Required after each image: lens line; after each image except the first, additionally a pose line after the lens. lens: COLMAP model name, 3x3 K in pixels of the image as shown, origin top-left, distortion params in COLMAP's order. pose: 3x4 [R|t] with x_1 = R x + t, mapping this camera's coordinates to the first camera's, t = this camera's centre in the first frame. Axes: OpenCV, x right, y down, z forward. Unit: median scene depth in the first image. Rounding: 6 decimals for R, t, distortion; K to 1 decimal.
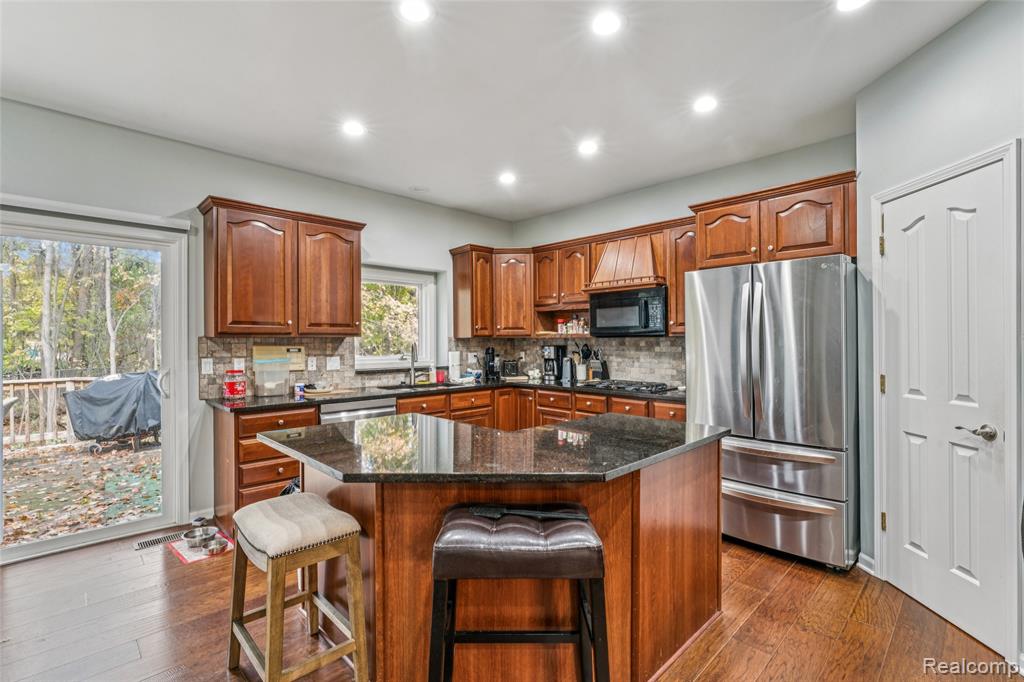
lens RADIAL K [[468.2, 0, 510.7], [0, 468.2, 339.8], [0, 0, 1]] dist [-0.003746, 0.000475]
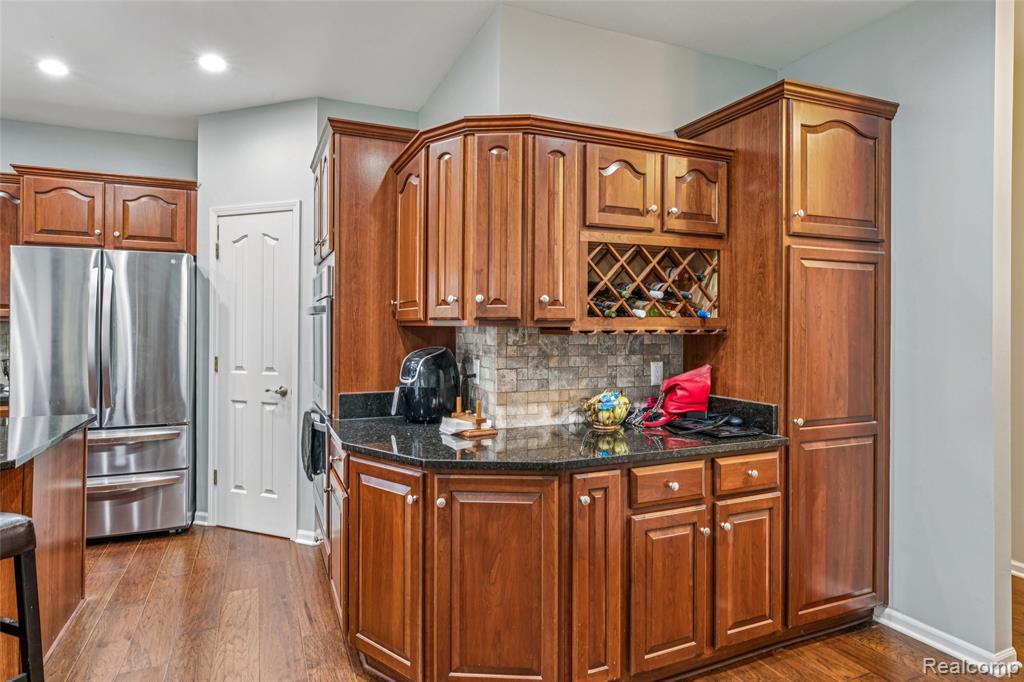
lens RADIAL K [[576.6, 0, 504.7], [0, 576.6, 326.2], [0, 0, 1]] dist [-0.005432, -0.001867]
pose [[0.363499, 0.009356, 0.931548, -0.247207], [-0.008812, 0.999939, -0.006604, -0.000918], [-0.931553, -0.005809, 0.363560, -0.184771]]
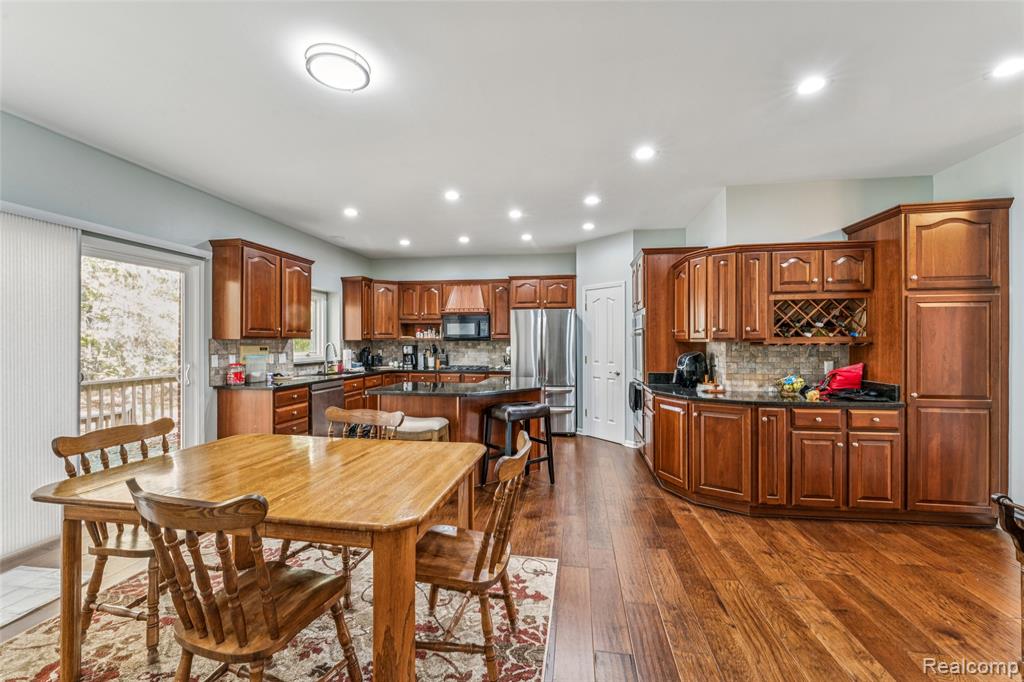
lens RADIAL K [[418.6, 0, 509.7], [0, 418.6, 338.4], [0, 0, 1]] dist [-0.004064, 0.000751]
pose [[0.802383, 0.008579, 0.596748, -0.699511], [-0.005111, 0.999959, -0.007504, -0.003487], [-0.596788, 0.002971, 0.802393, -0.462428]]
